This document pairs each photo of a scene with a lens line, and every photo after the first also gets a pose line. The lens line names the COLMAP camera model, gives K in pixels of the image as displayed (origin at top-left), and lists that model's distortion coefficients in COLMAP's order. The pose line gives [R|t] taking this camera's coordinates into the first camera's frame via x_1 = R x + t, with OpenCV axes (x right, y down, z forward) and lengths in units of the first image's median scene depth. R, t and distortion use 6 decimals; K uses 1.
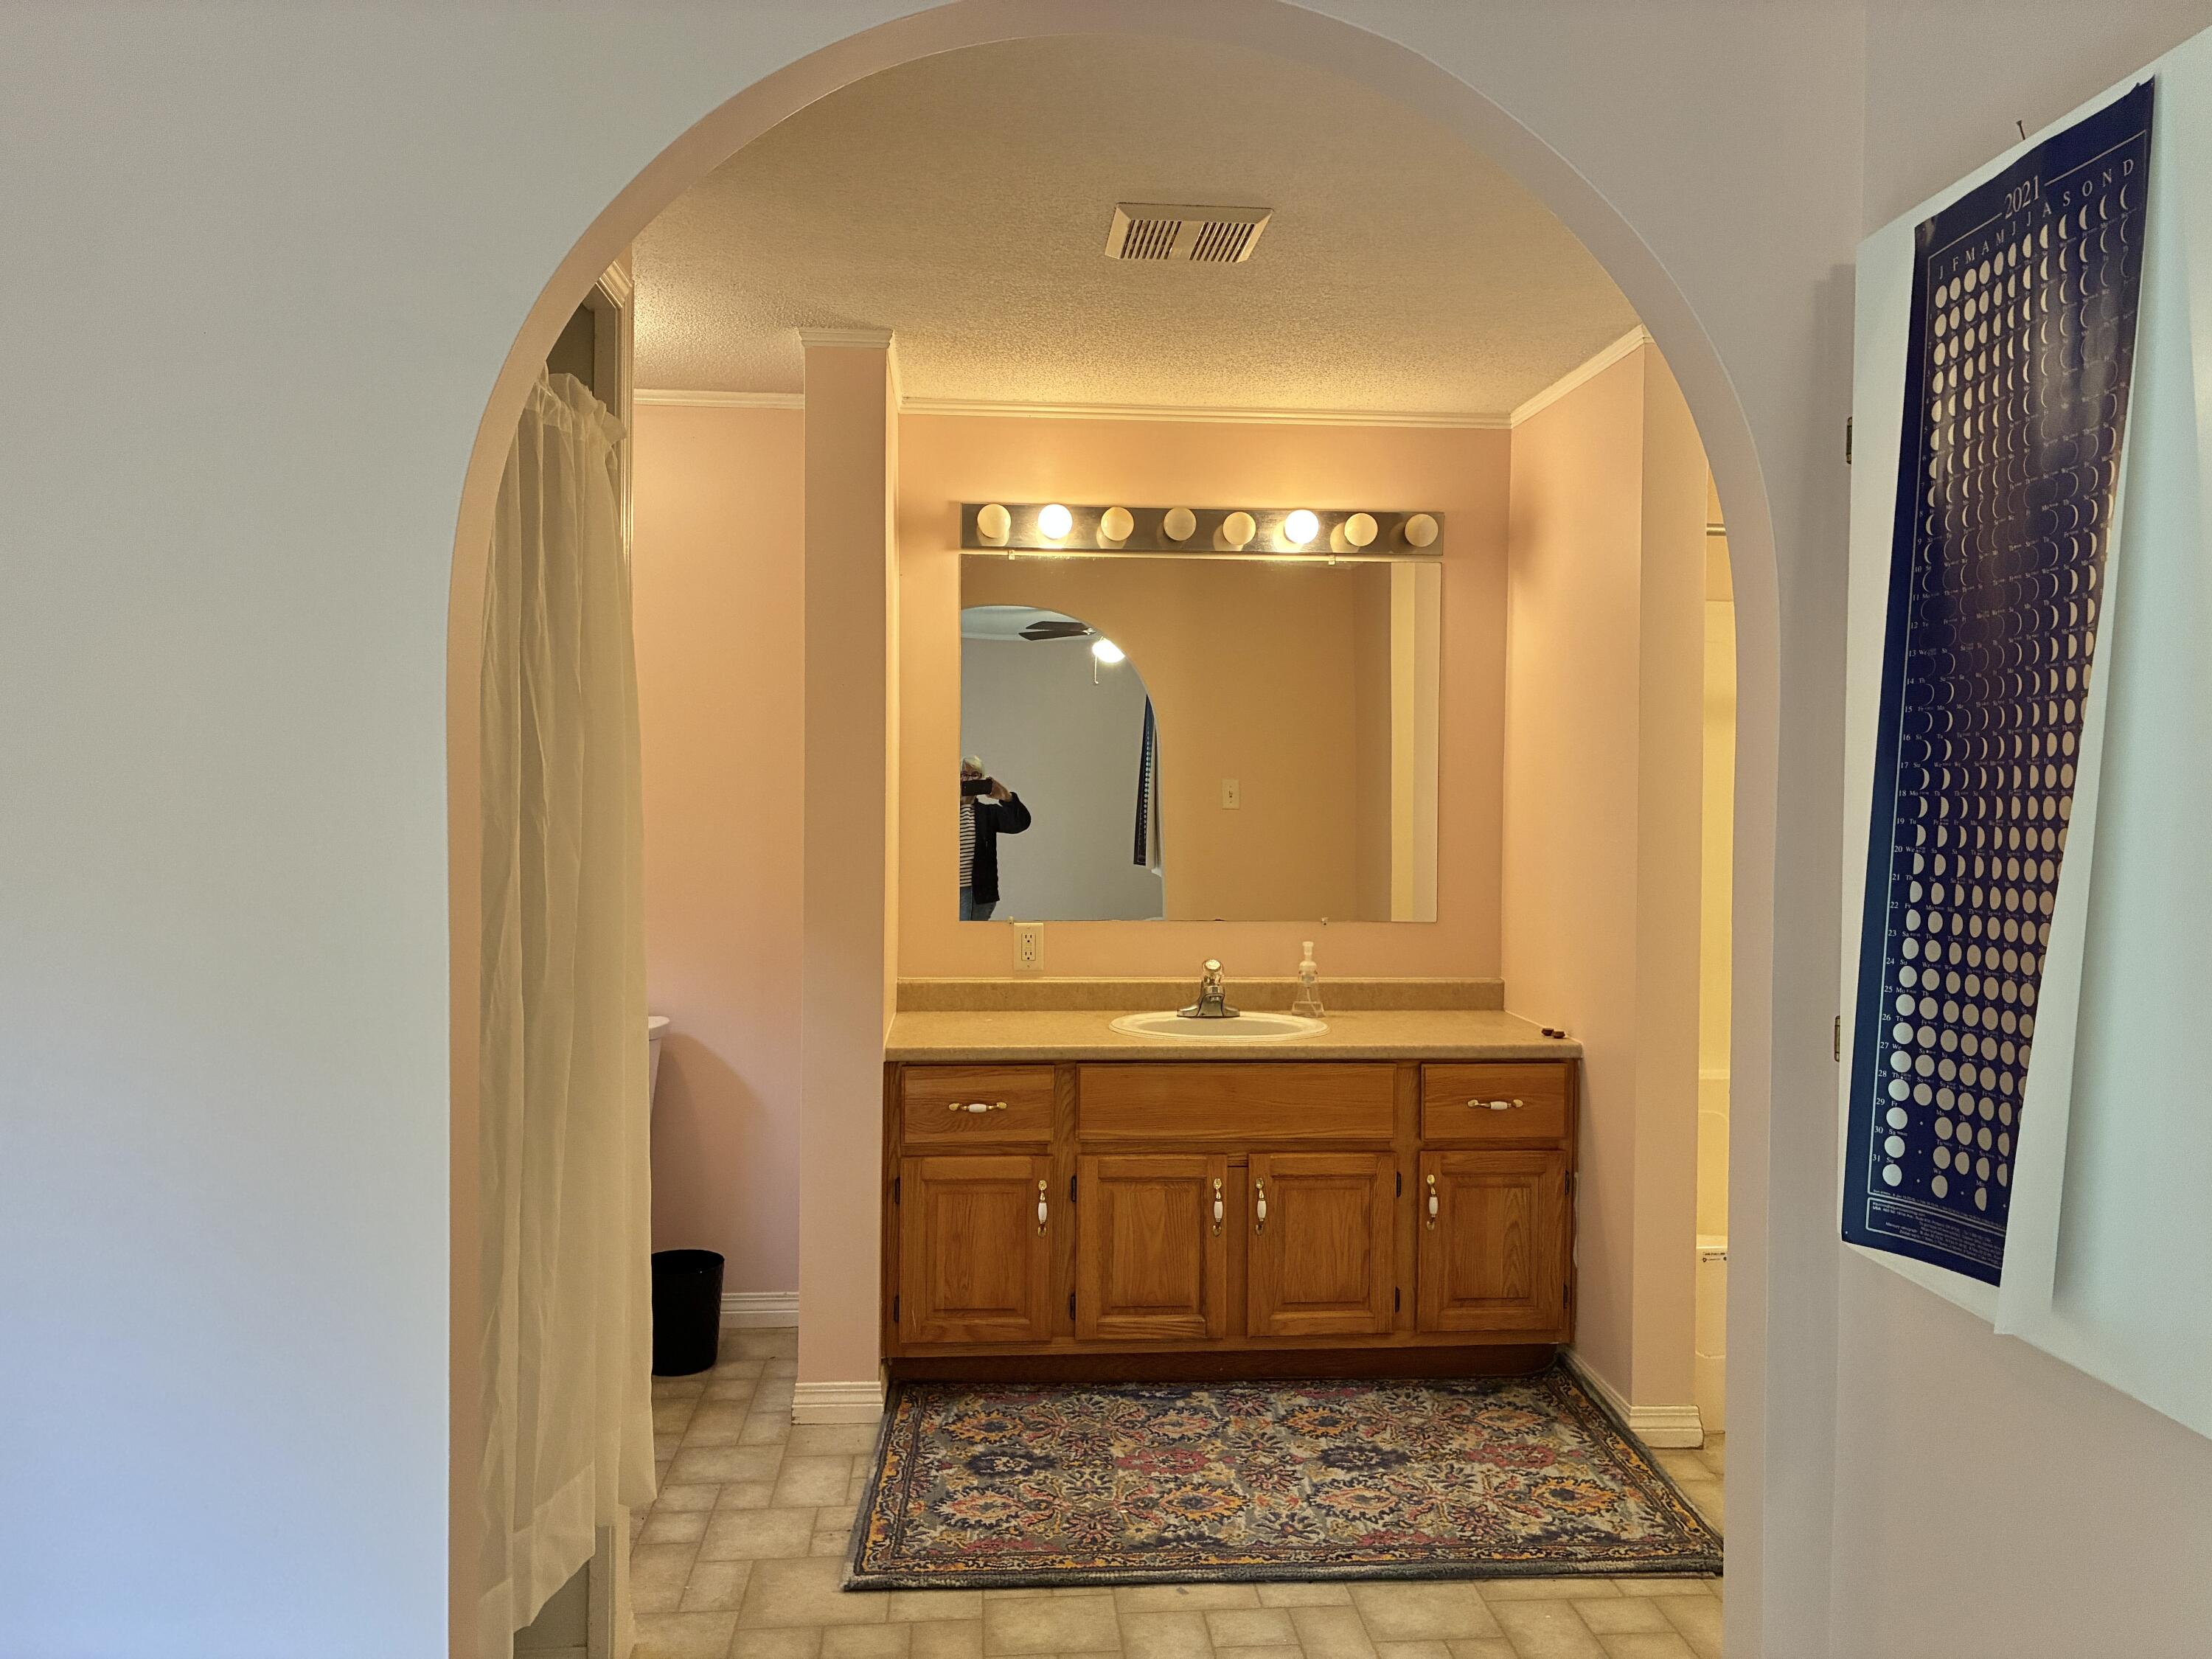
lens RADIAL K [[1667.7, 0, 1111.5], [0, 1667.7, 812.1], [0, 0, 1]] dist [0.078408, -0.102399]
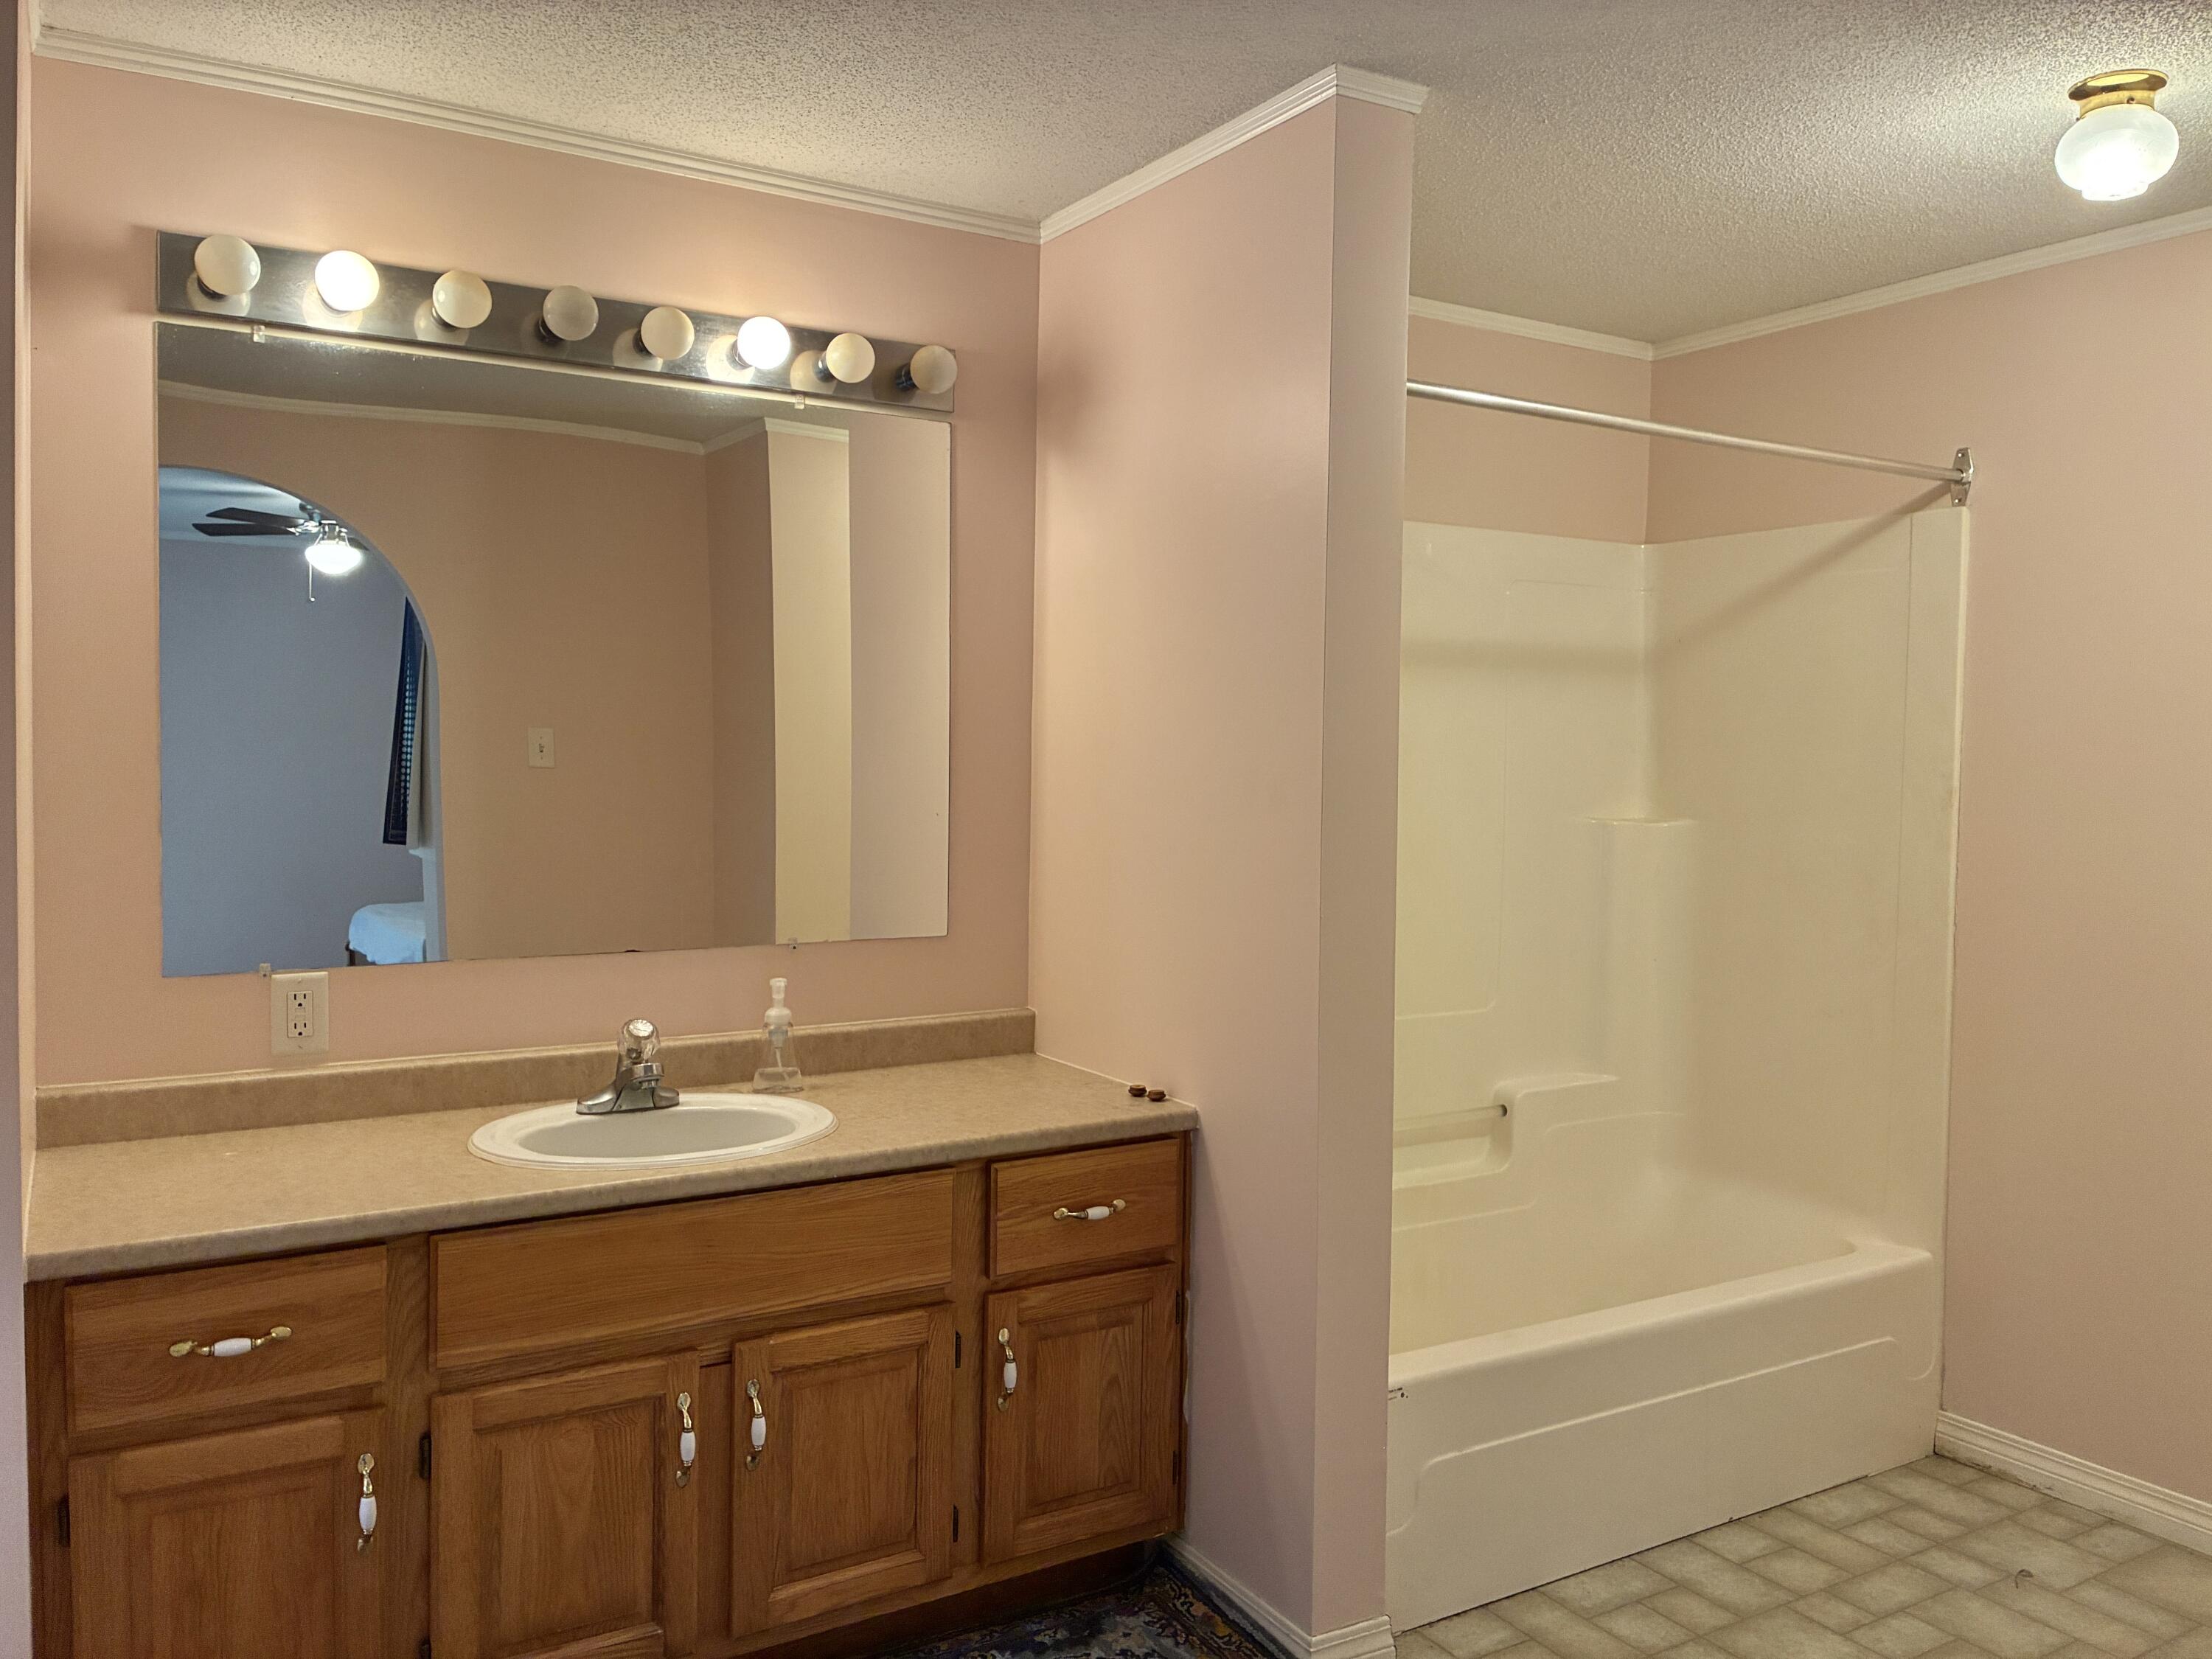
lens RADIAL K [[1667.7, 0, 1111.5], [0, 1667.7, 812.1], [0, 0, 1]] dist [0.078408, -0.102399]
pose [[0.894110, -0.013797, 0.447636, -0.067390], [0.000914, 0.999580, 0.028982, -0.008214], [-0.447847, -0.025504, 0.893746, 0.389140]]
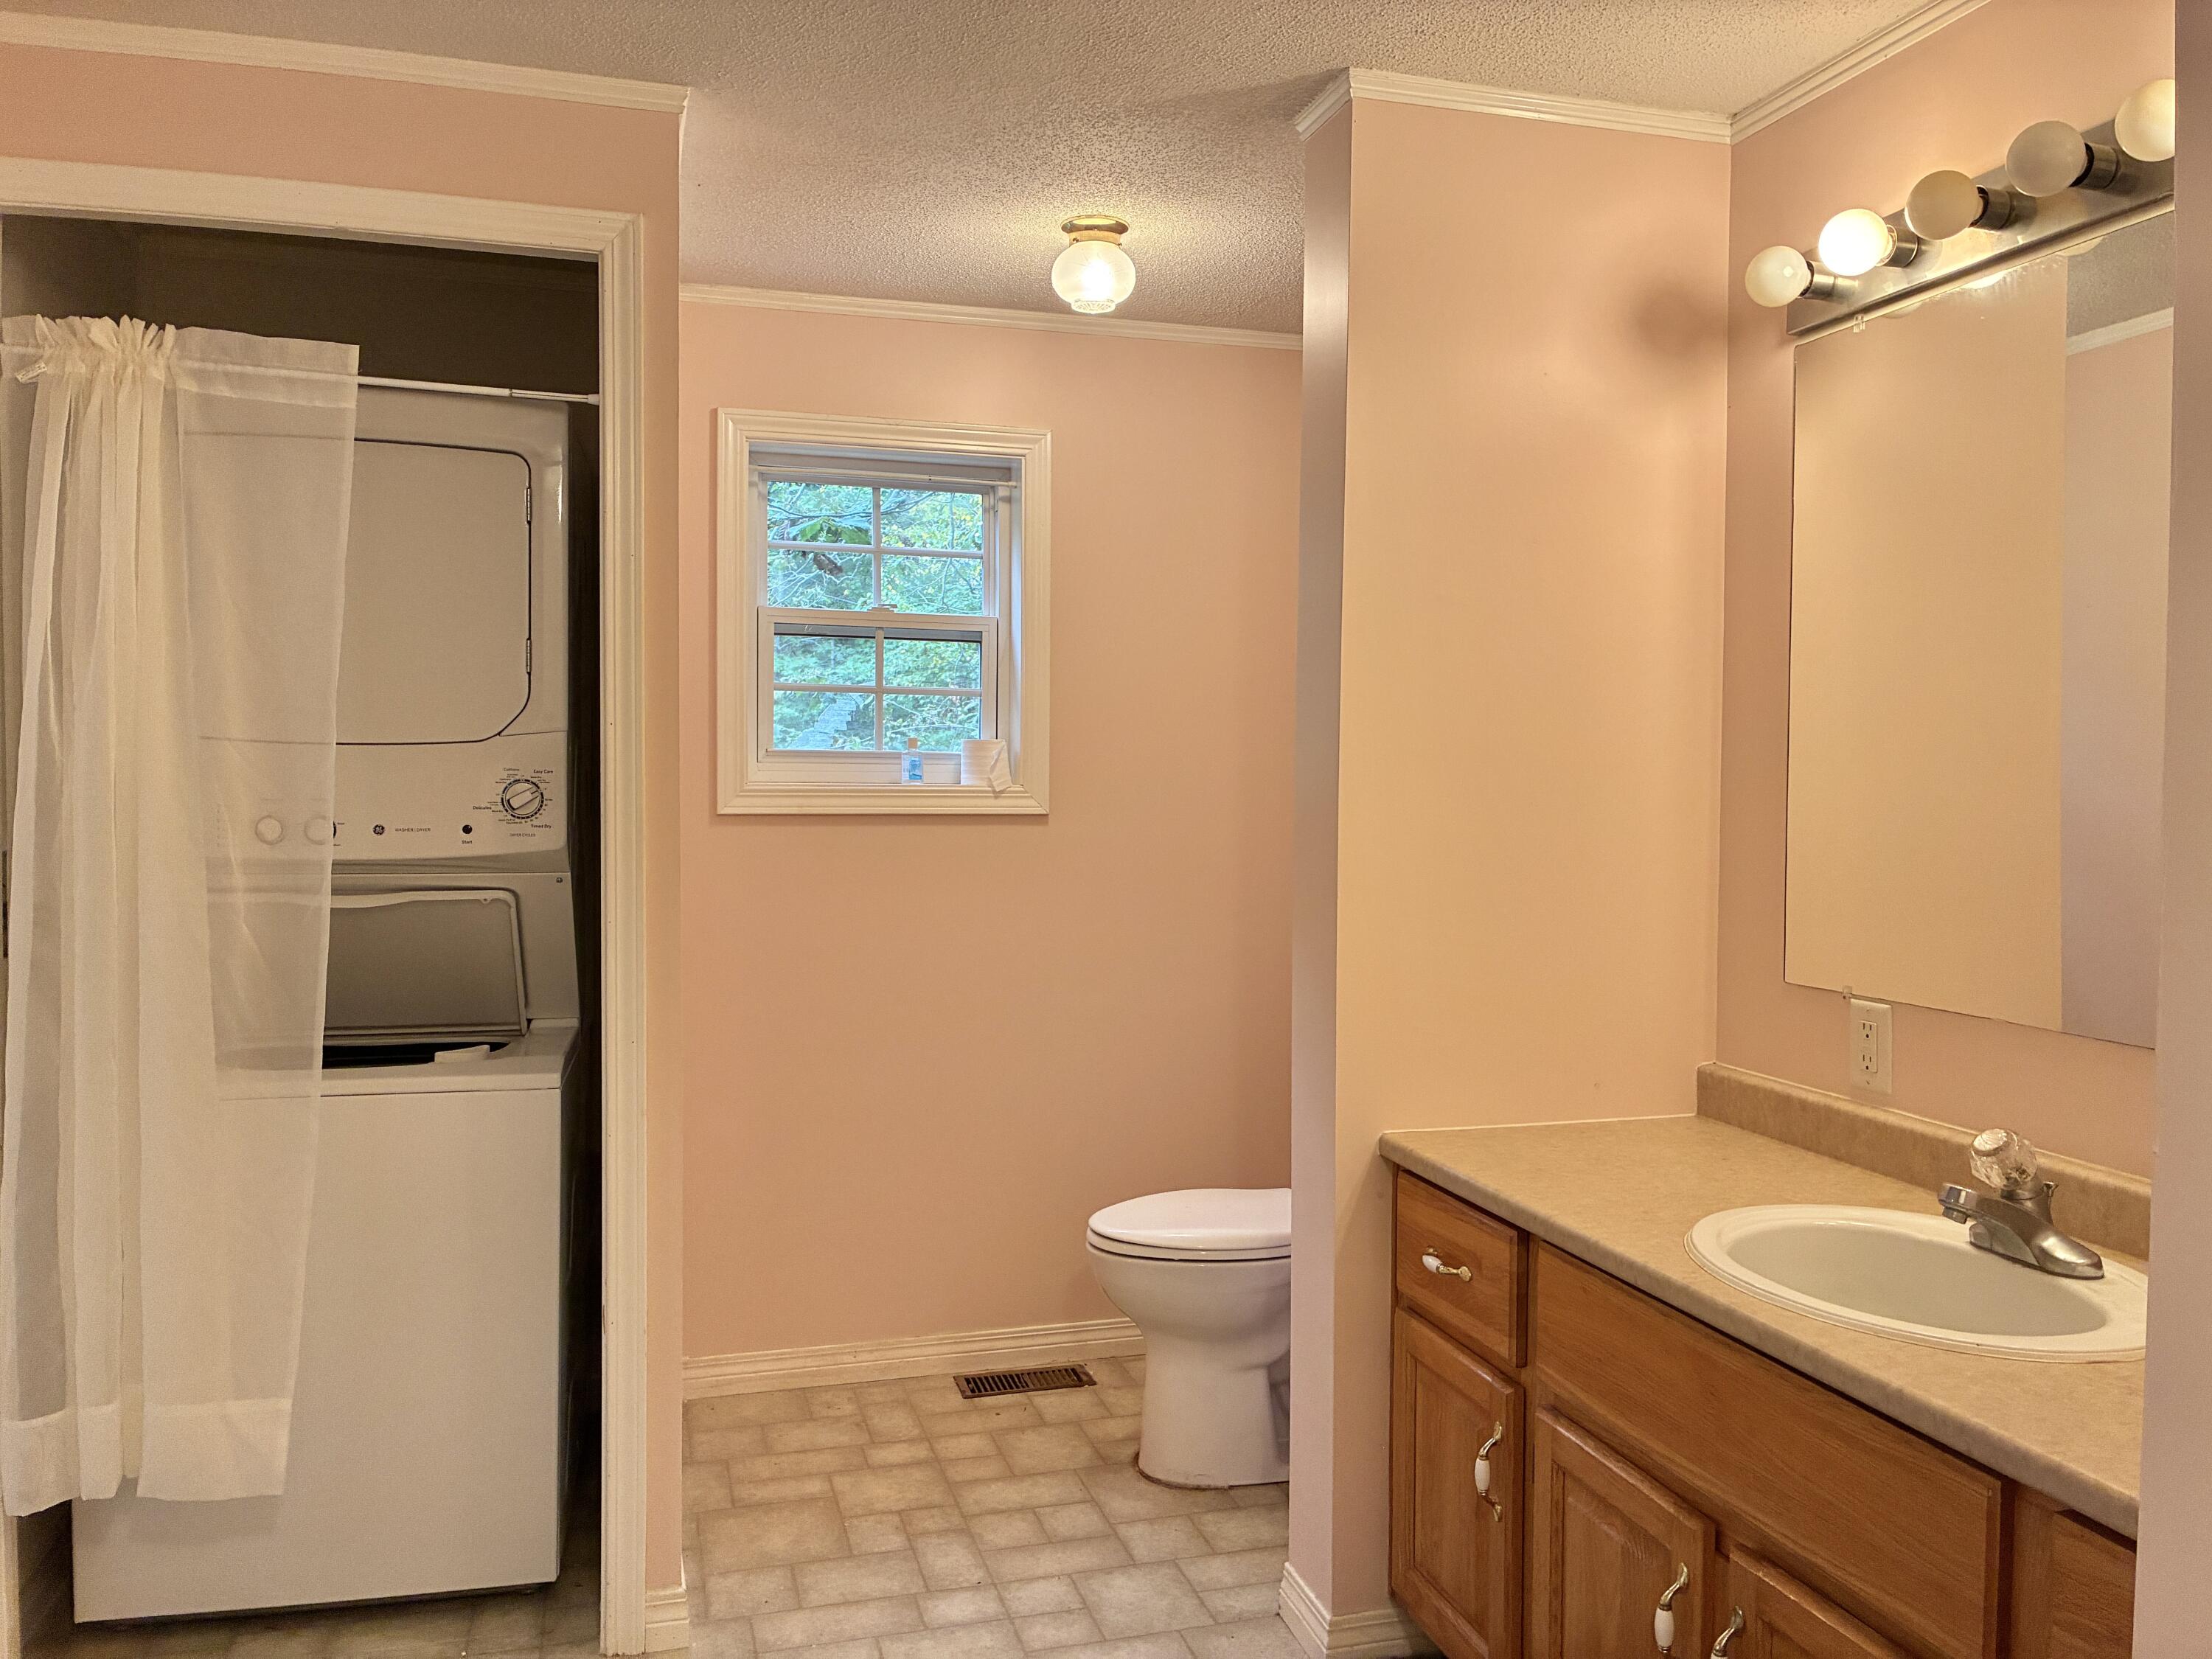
lens RADIAL K [[1667.7, 0, 1111.5], [0, 1667.7, 812.1], [0, 0, 1]] dist [0.078408, -0.102399]
pose [[0.204168, 0.016194, -0.978802, 0.489365], [-0.024271, 0.999640, 0.011476, 0.005328], [0.978635, 0.021414, 0.204487, 0.733450]]
